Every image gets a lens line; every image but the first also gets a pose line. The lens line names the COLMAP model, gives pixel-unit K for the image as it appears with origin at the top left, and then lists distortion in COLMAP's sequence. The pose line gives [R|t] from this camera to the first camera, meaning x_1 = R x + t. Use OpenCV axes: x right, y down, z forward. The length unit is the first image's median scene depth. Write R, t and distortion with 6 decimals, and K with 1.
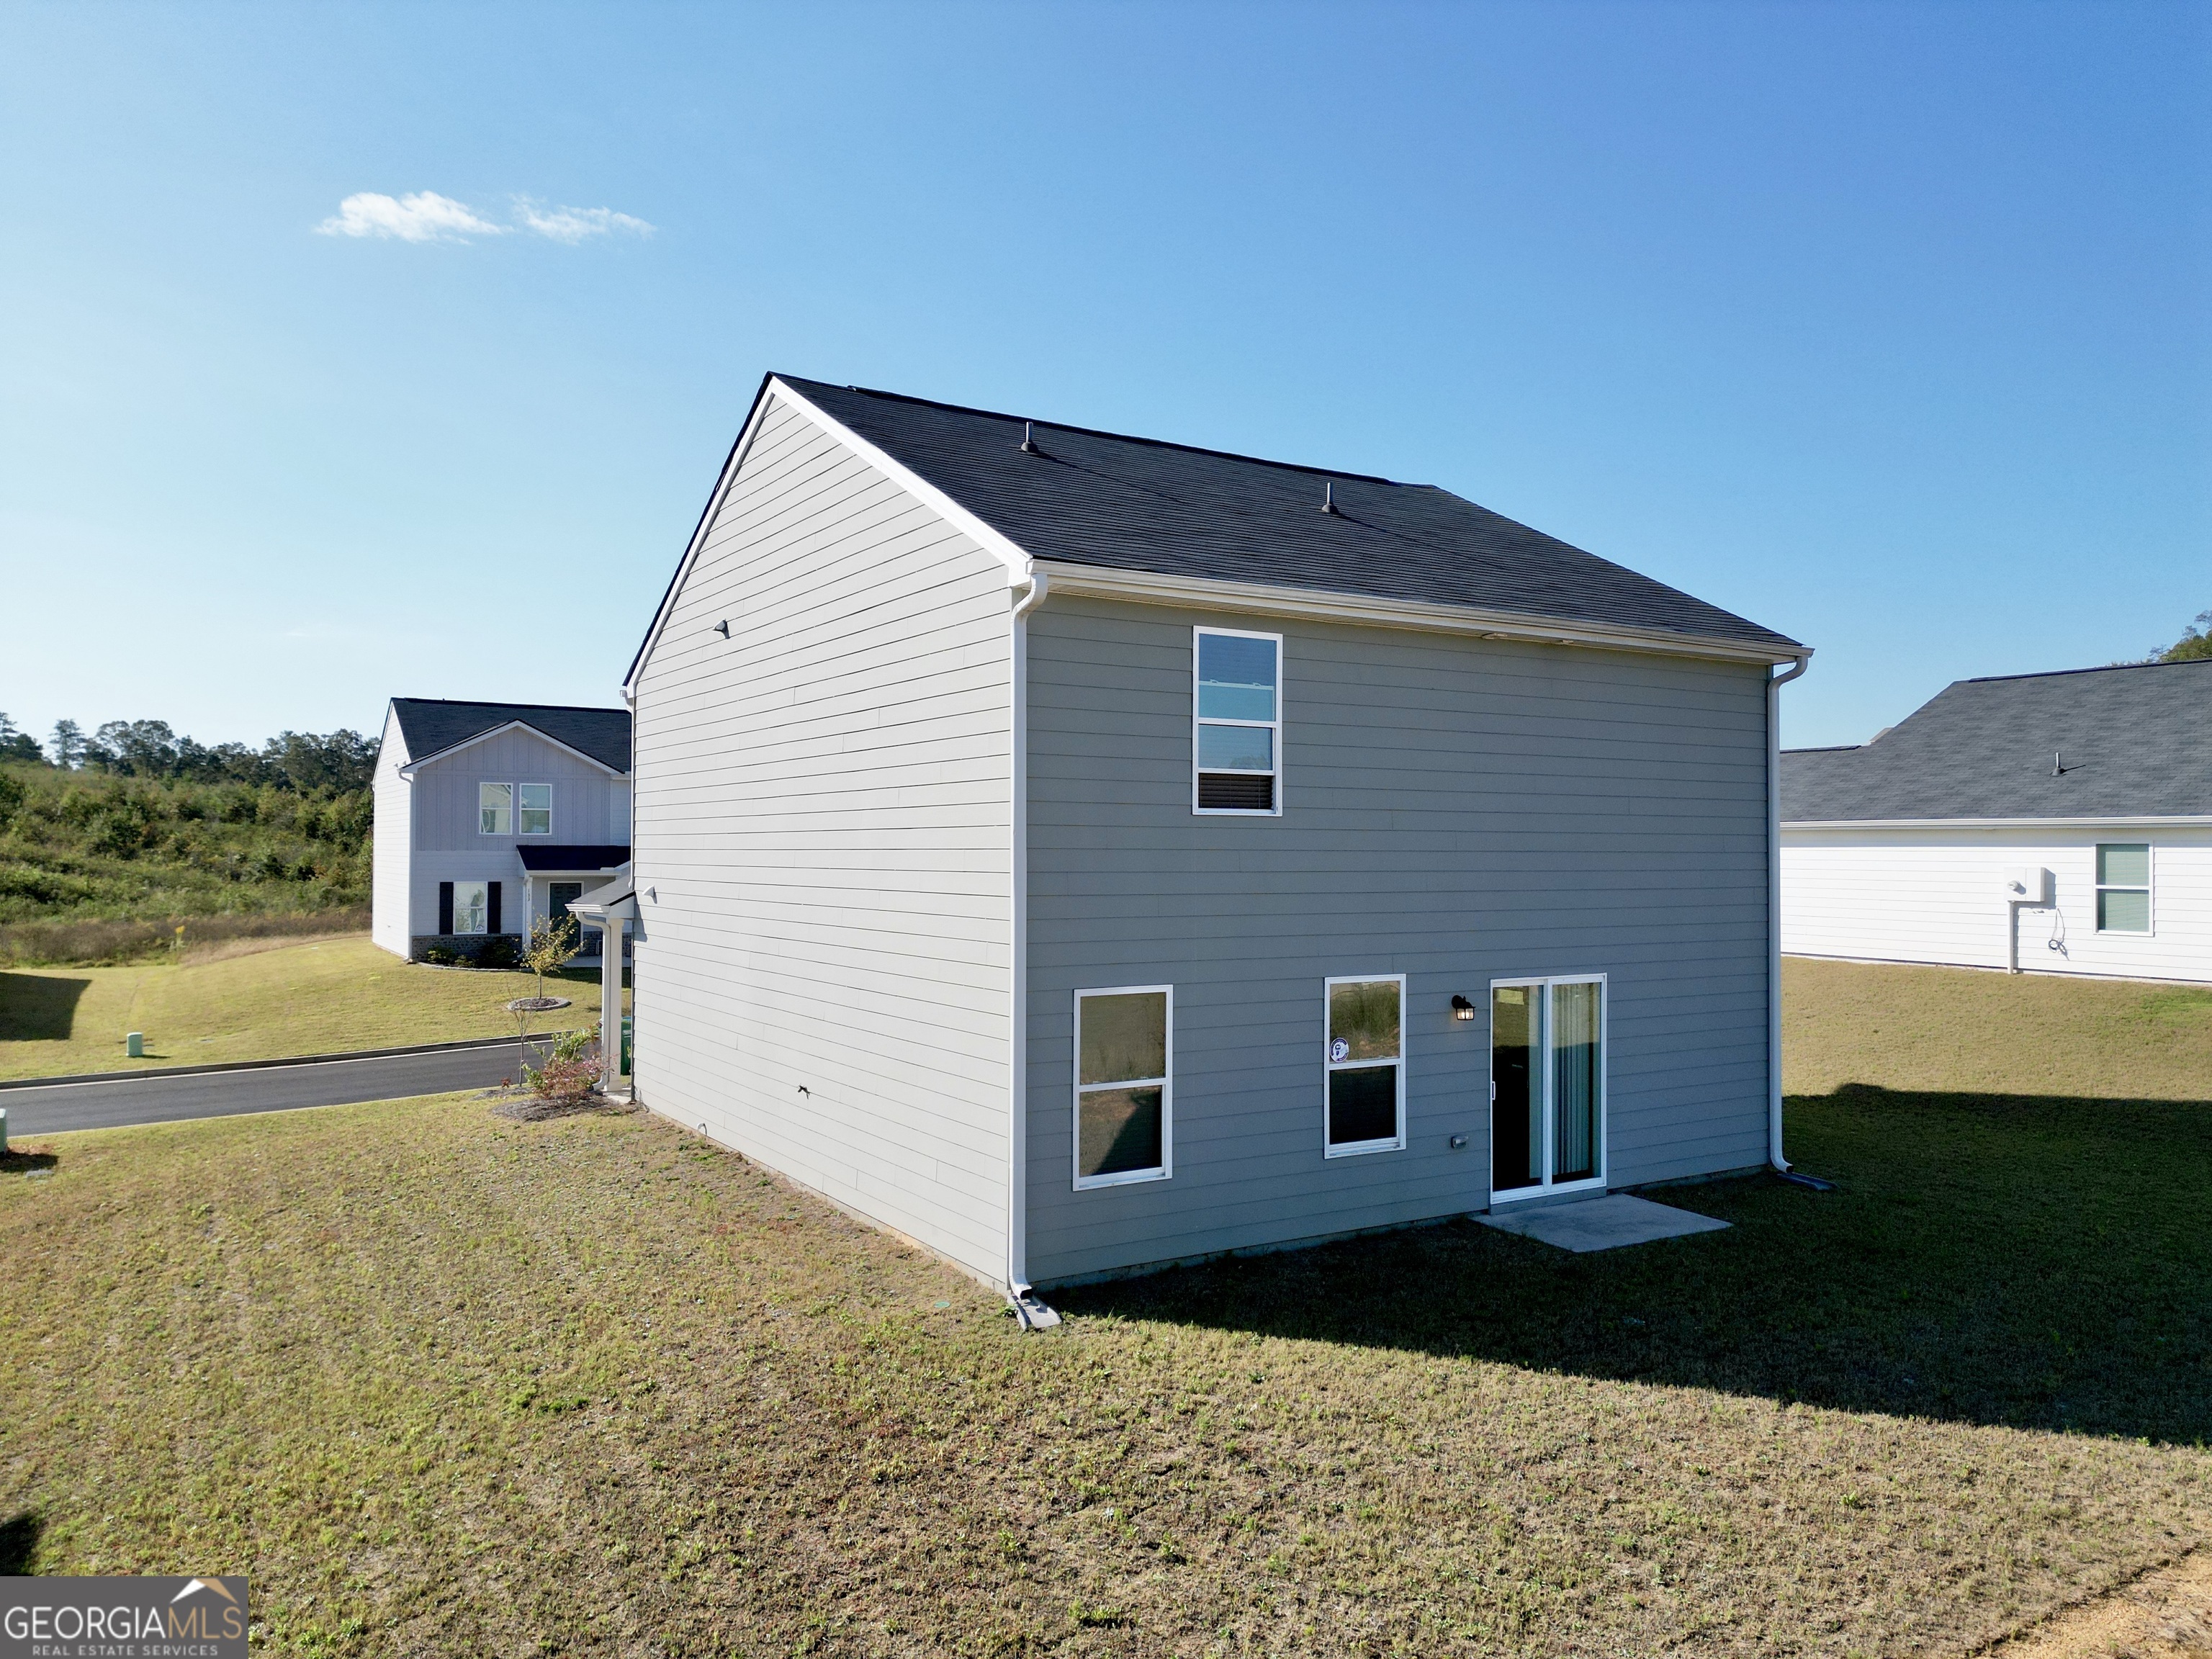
lens RADIAL K [[1560.9, 0, 1116.9], [0, 1560.9, 831.5], [0, 0, 1]] dist [0.052475, -0.003117]
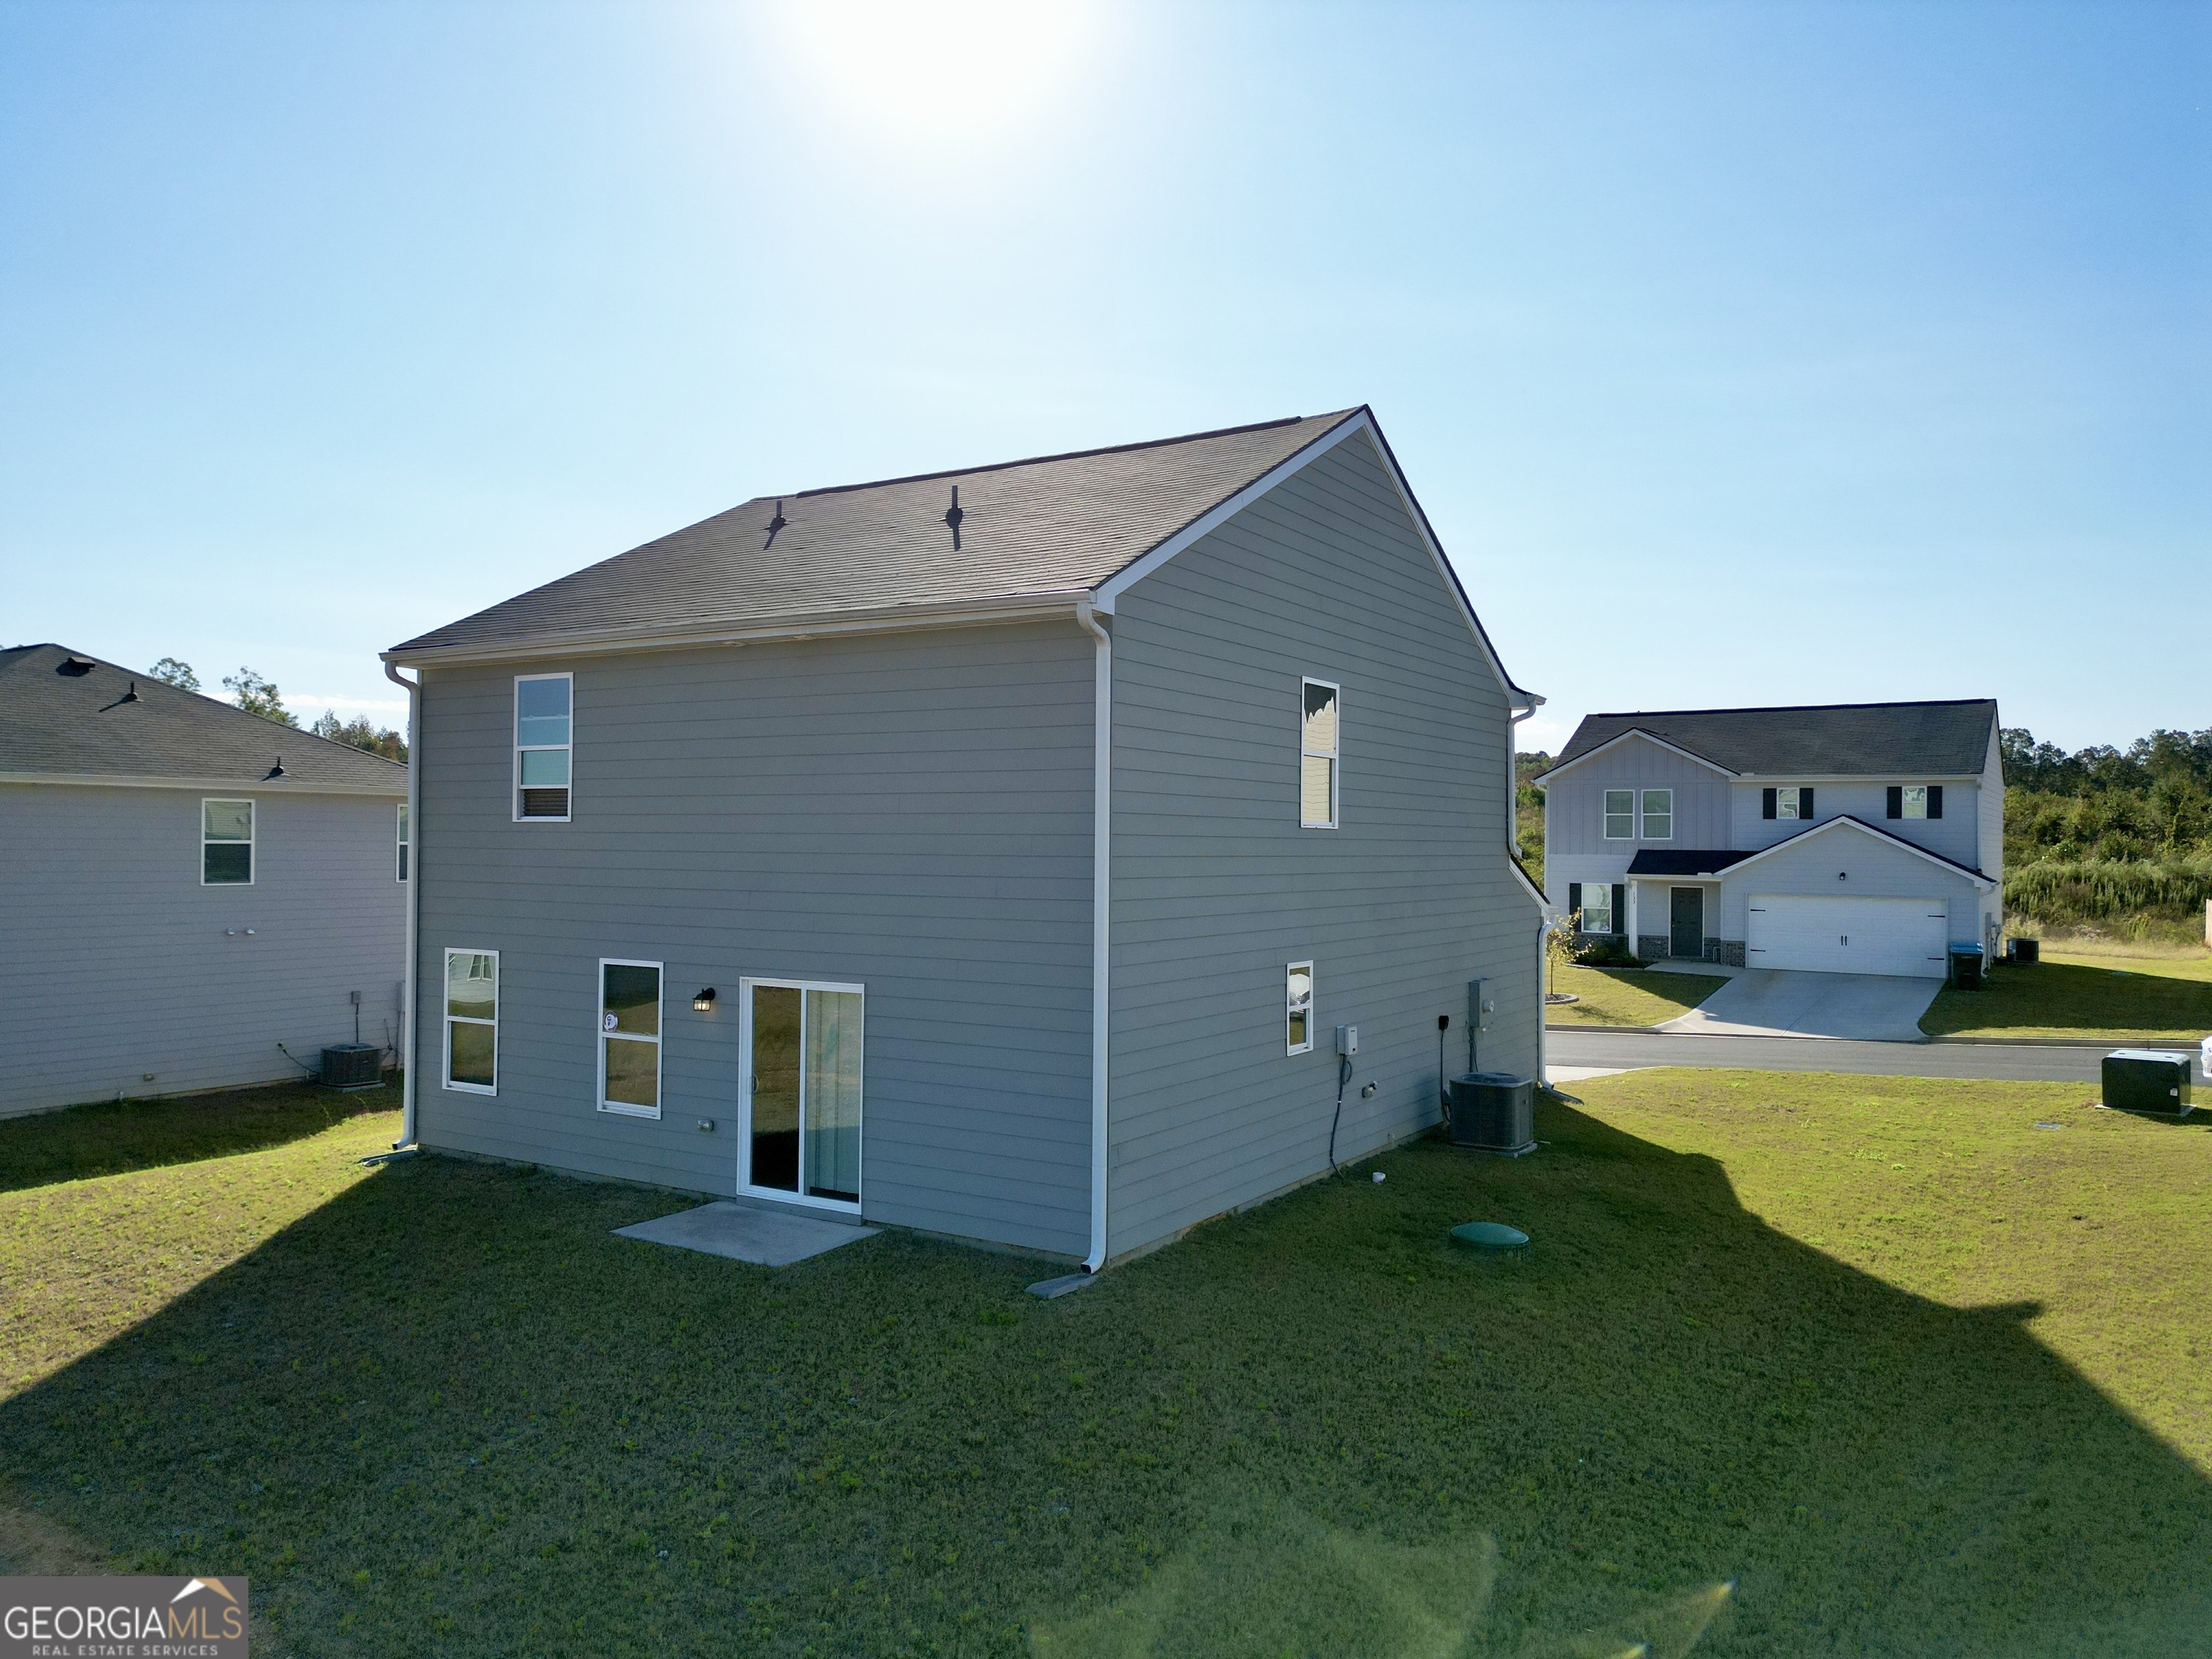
lens RADIAL K [[1560.9, 0, 1116.9], [0, 1560.9, 831.5], [0, 0, 1]] dist [0.052475, -0.003117]
pose [[0.442814, -0.007002, -0.896586, 0.399736], [0.003531, 0.999975, -0.006065, 0.001985], [0.896607, -0.000480, 0.442828, 0.240610]]
